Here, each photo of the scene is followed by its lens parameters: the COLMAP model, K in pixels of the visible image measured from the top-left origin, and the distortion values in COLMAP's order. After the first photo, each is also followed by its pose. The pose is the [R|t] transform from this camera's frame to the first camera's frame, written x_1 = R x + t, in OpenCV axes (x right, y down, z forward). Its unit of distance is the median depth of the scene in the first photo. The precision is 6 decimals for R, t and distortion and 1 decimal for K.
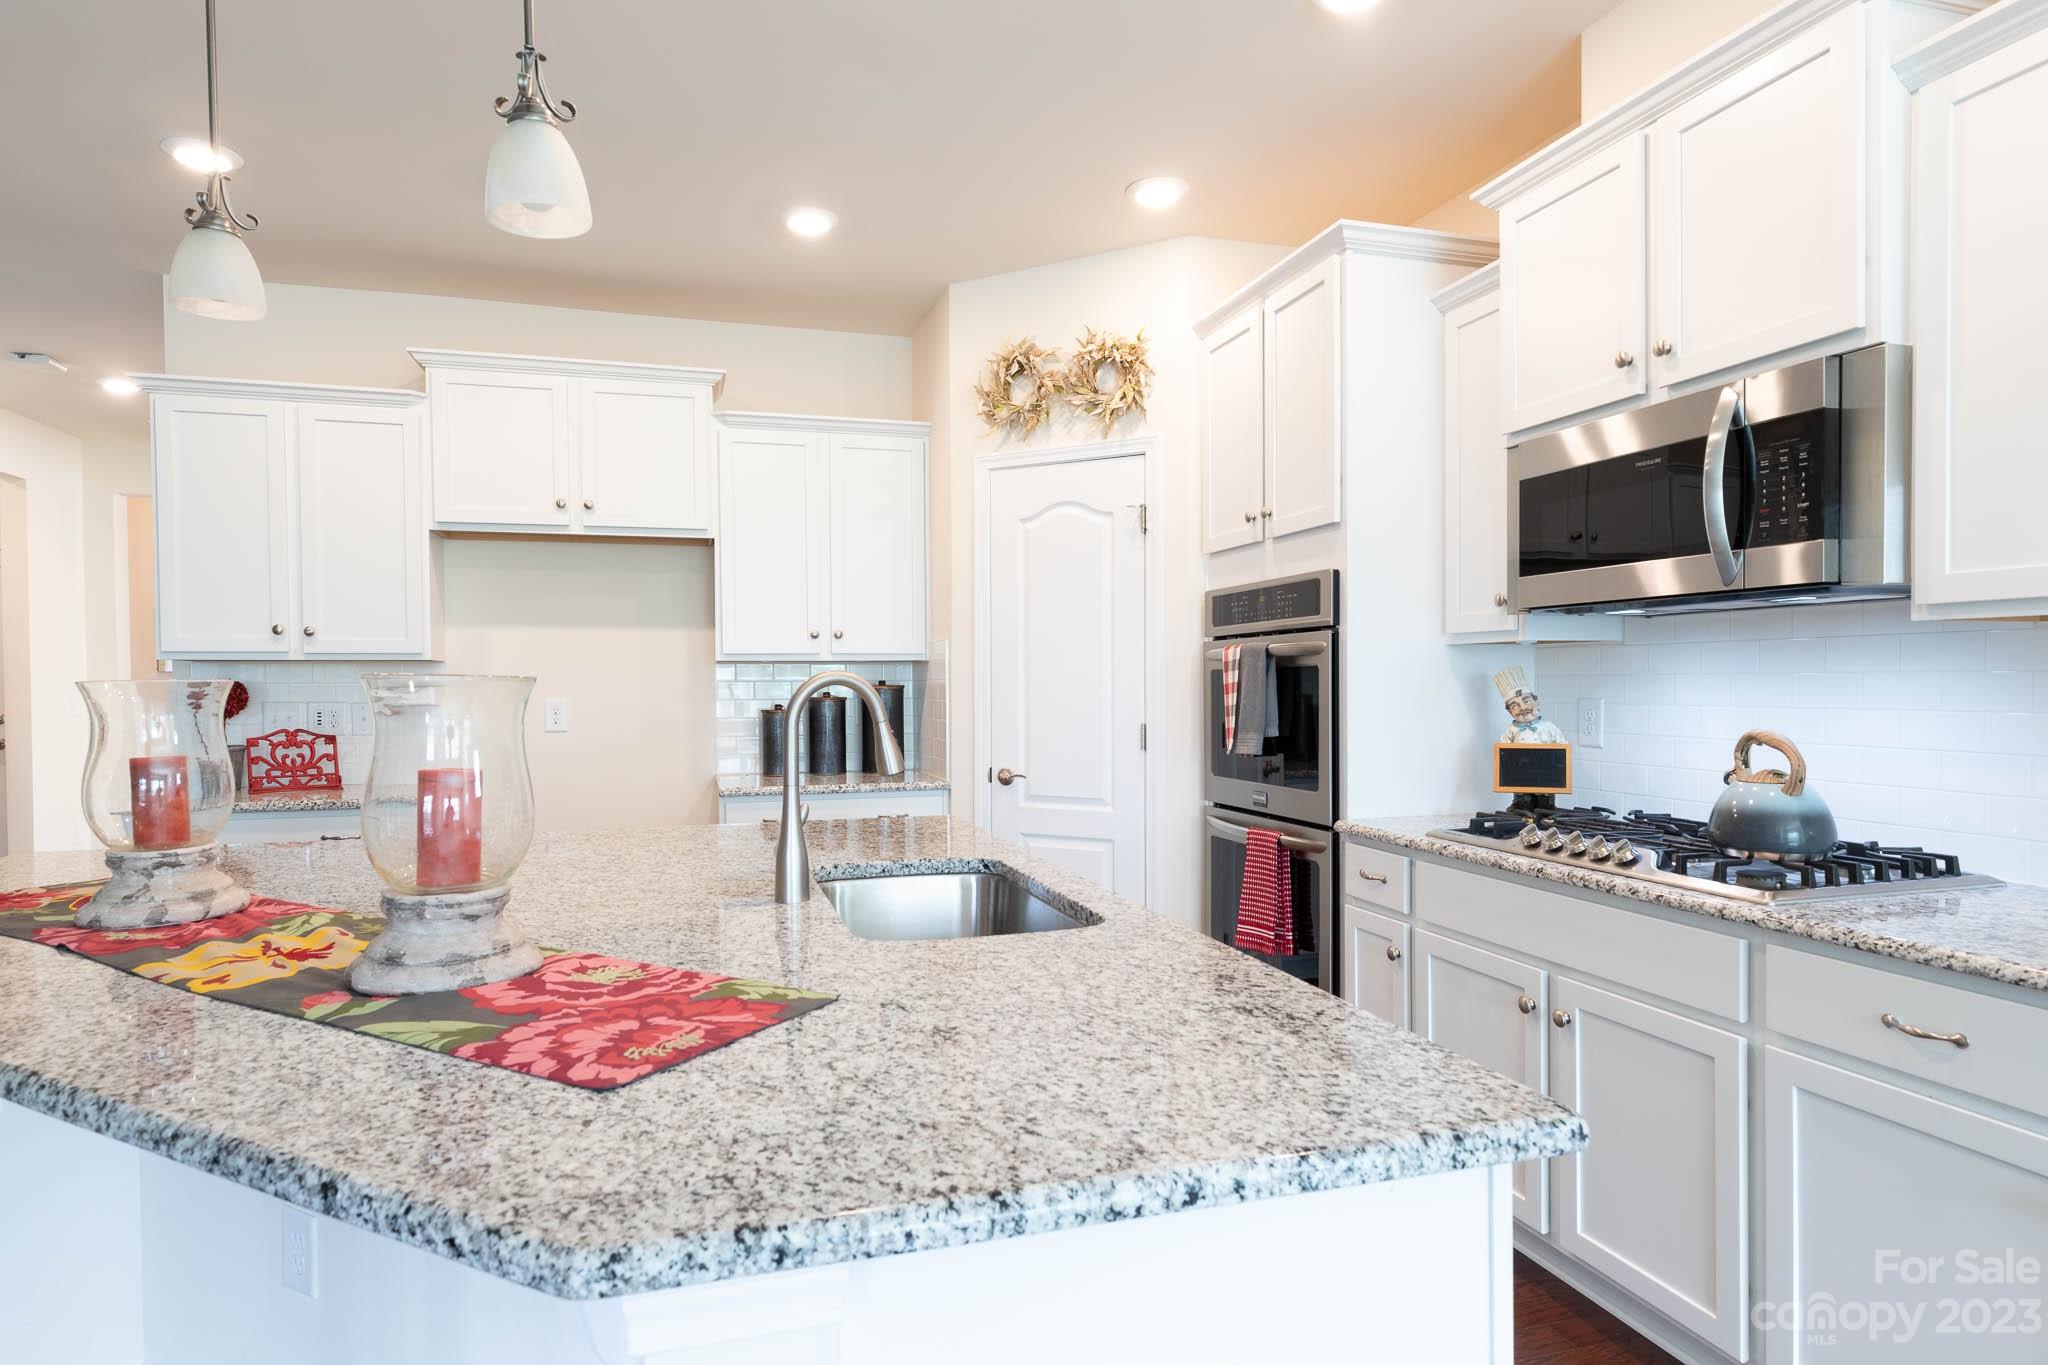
lens RADIAL K [[1148.5, 0, 1021.0], [0, 1148.5, 702.2], [0, 0, 1]] dist [0.018903, -0.000205]
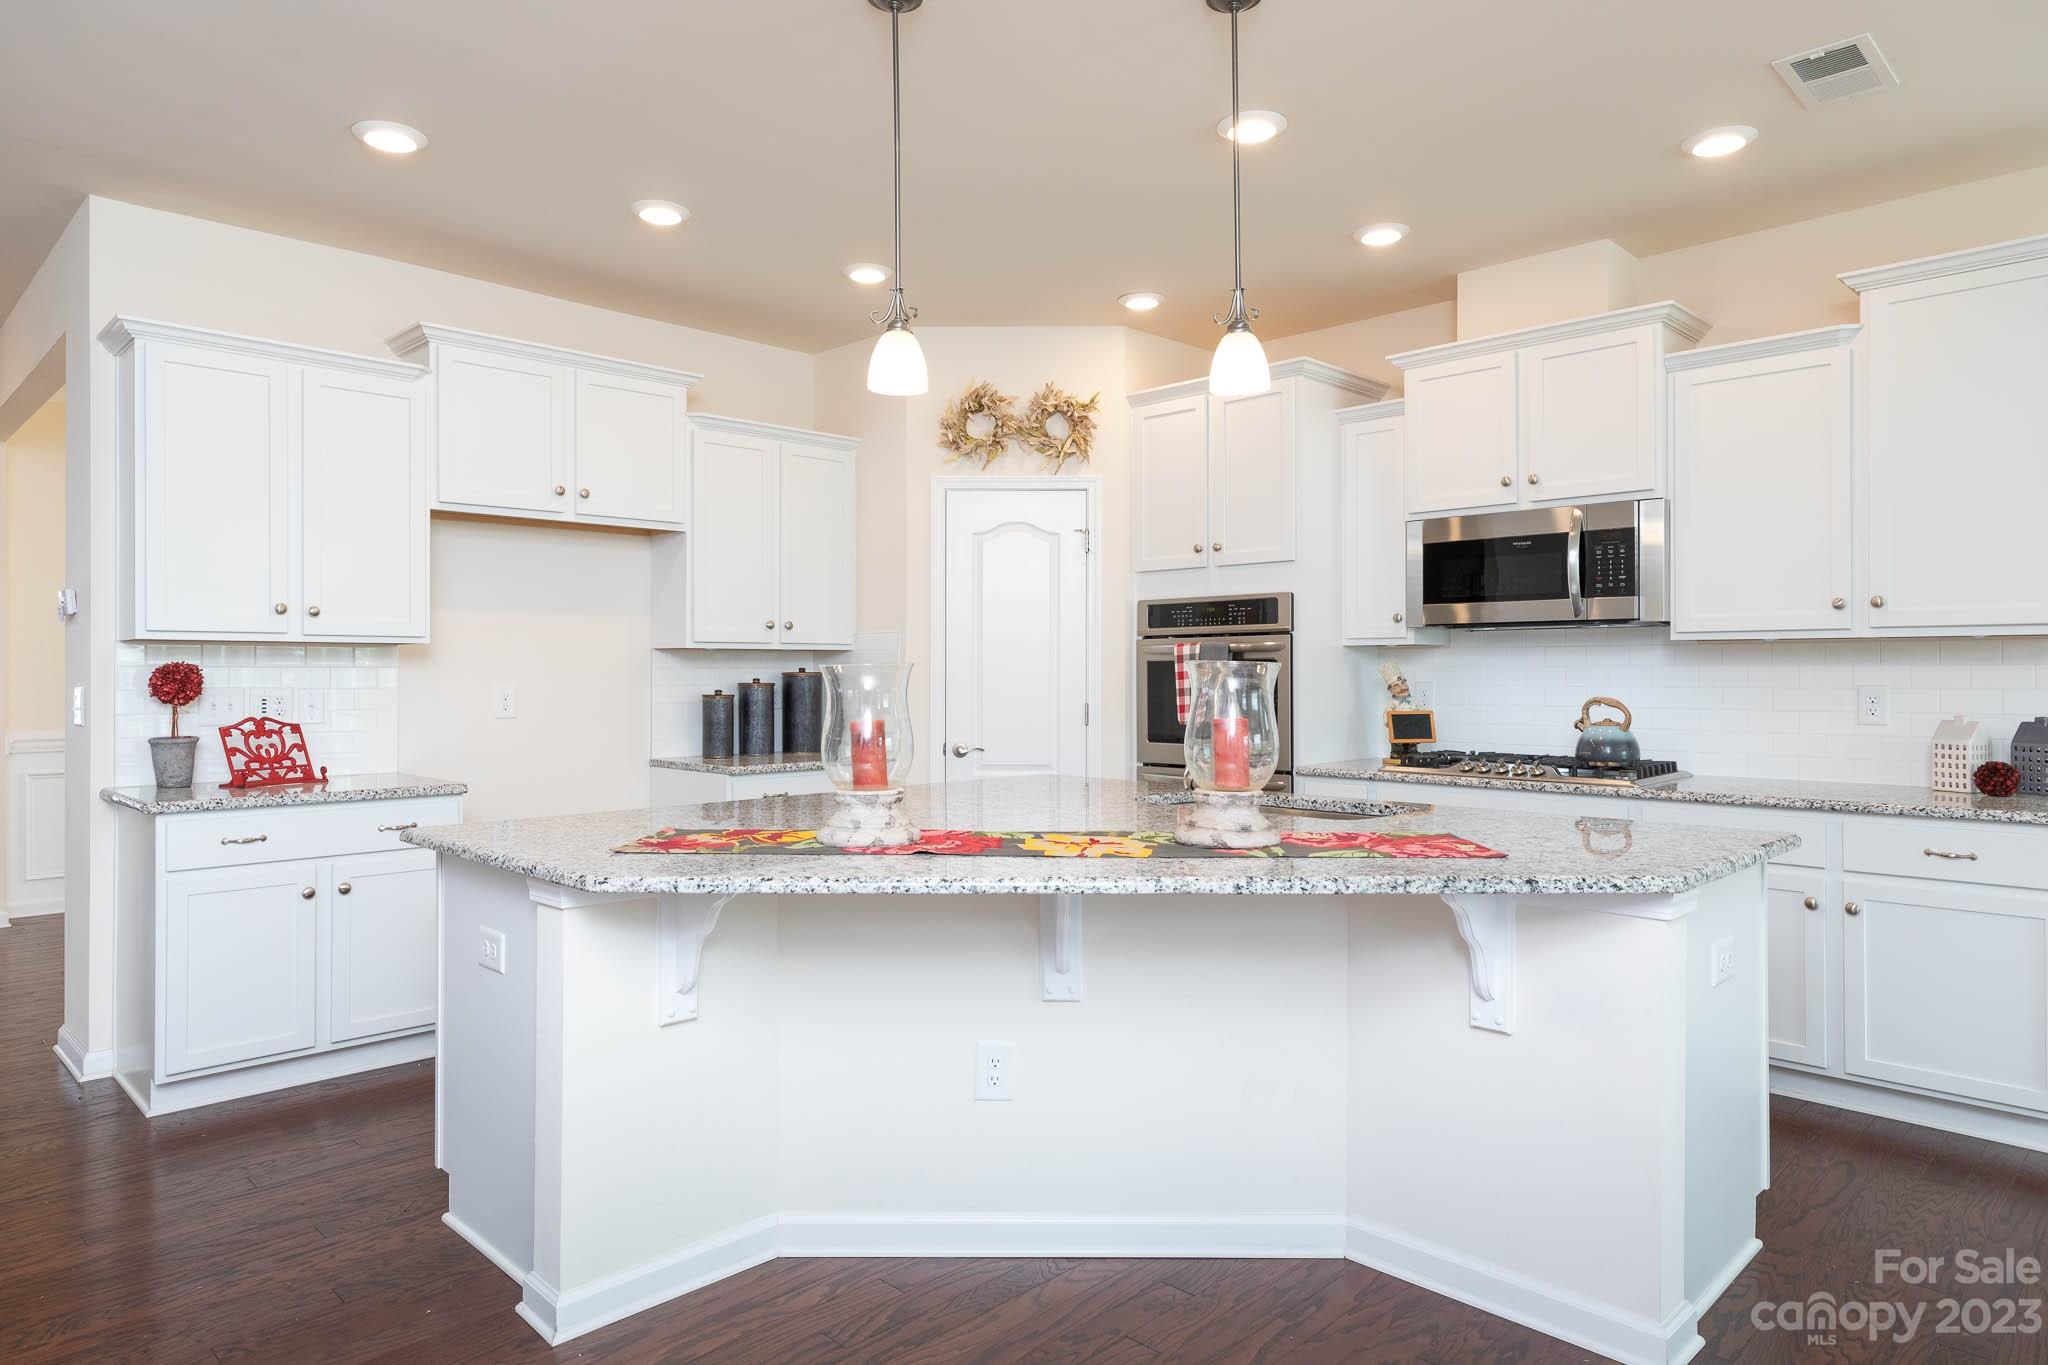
lens RADIAL K [[1251.9, 0, 1025.9], [0, 1251.9, 667.1], [0, 0, 1]] dist [0.006987, 0.001661]
pose [[0.877180, 0.006471, 0.480118, -0.606995], [0.004268, 0.999765, -0.021272, 0.007994], [-0.480142, 0.020708, 0.876946, -0.166674]]
